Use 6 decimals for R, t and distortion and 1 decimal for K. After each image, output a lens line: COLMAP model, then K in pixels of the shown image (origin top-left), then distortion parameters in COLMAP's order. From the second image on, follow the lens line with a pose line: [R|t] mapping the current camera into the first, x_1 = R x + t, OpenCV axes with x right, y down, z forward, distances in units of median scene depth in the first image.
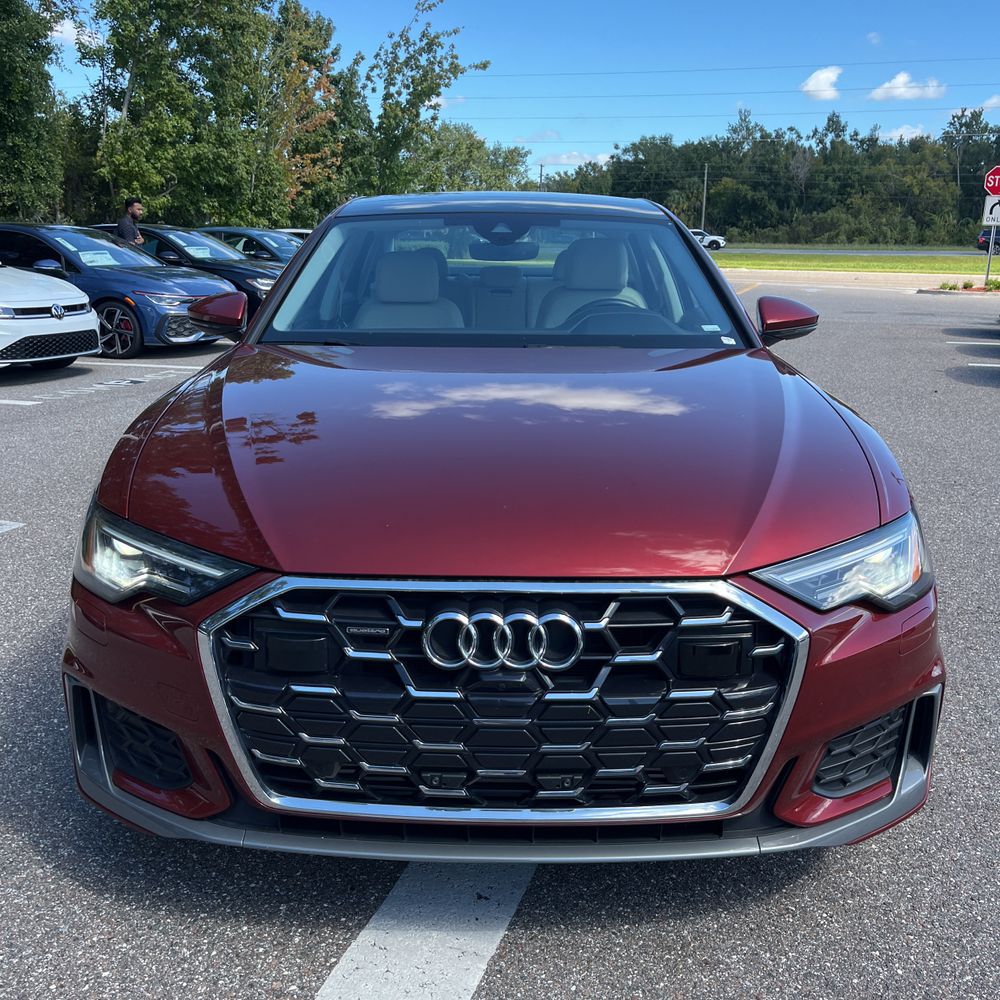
lens RADIAL K [[1021.0, 0, 482.0], [0, 1021.0, 502.7], [0, 0, 1]] dist [0.026904, 0.000000]
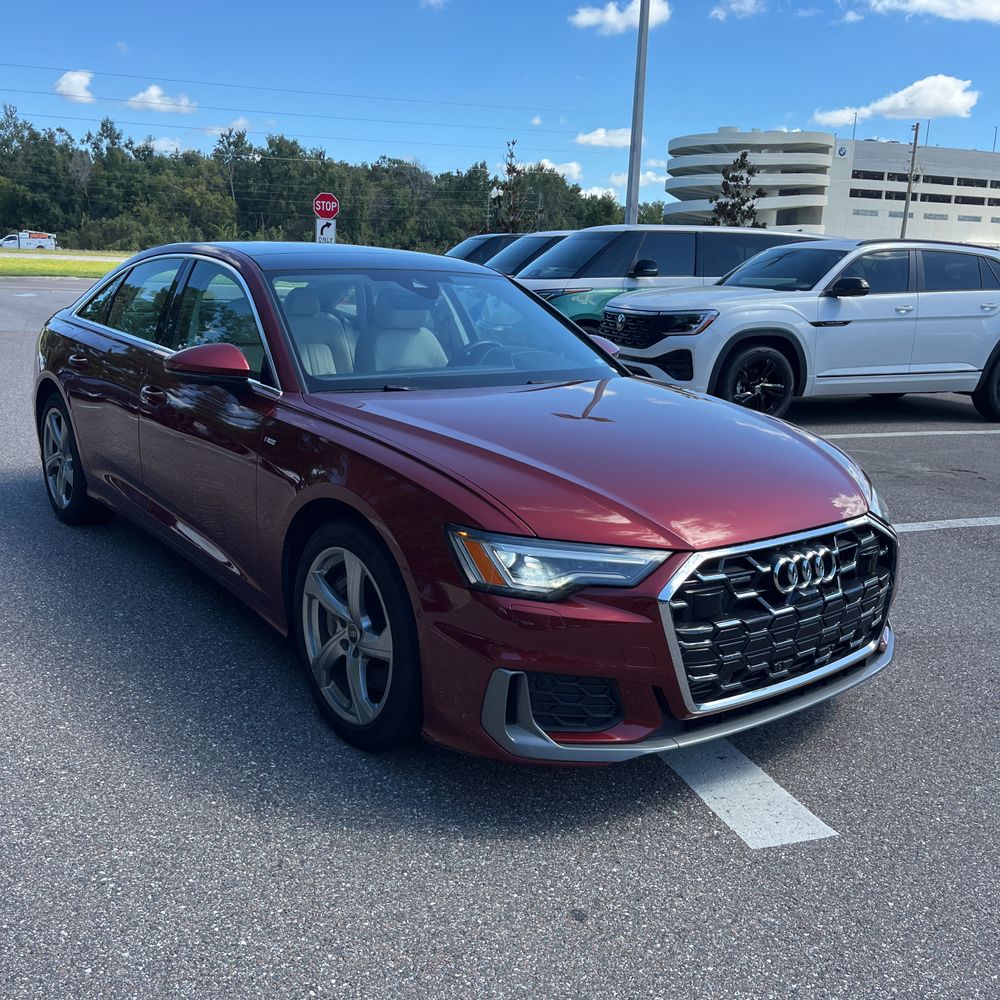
lens RADIAL K [[1021.0, 0, 497.4], [0, 1021.0, 494.4], [0, 0, 1]] dist [0.026904, 0.000000]
pose [[0.783662, -0.123377, 0.608812, -0.273309], [0.131278, 0.990835, 0.031814, -0.020258], [-0.607157, 0.054992, 0.792677, 0.000510]]
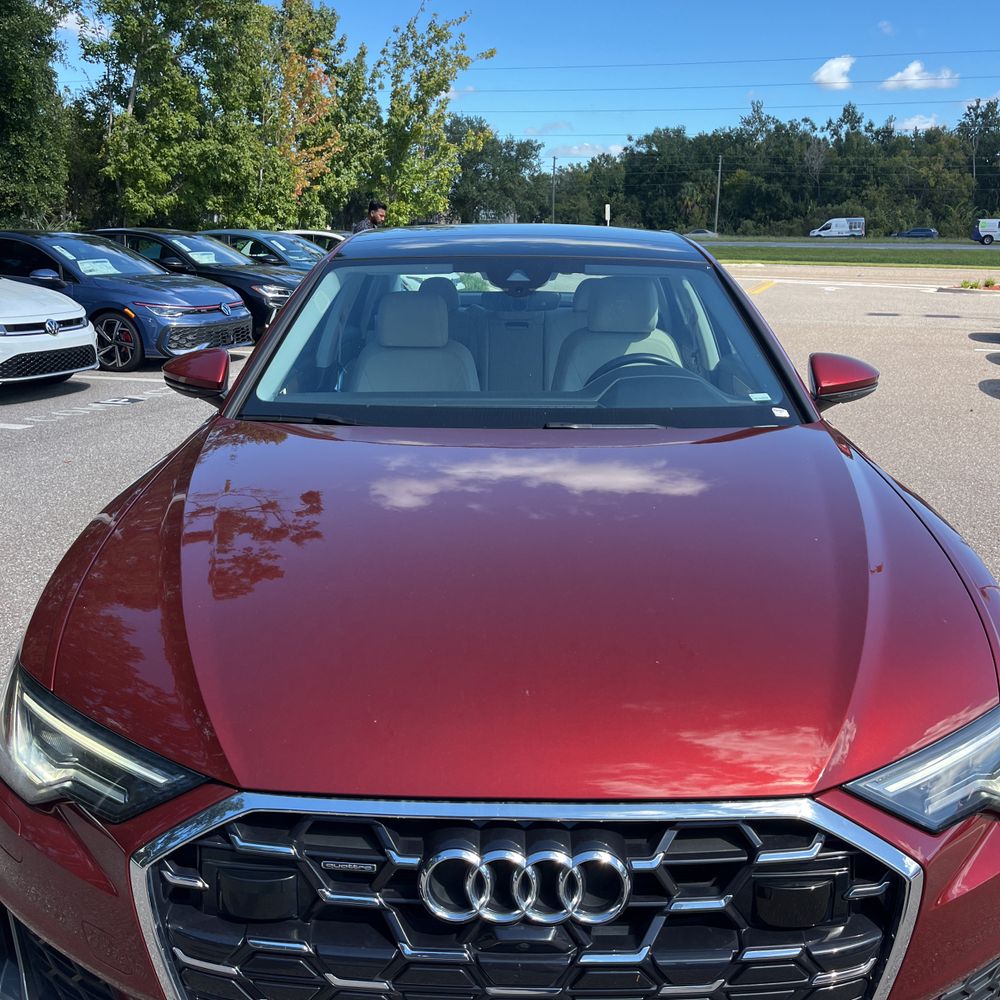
lens RADIAL K [[1021.0, 0, 492.7], [0, 1021.0, 507.3], [0, 0, 1]] dist [0.026904, 0.000000]
pose [[0.999995, -0.002016, -0.002344, -0.000318], [0.002042, 0.999936, 0.011127, -0.032055], [0.002322, -0.011132, 0.999935, 0.047923]]
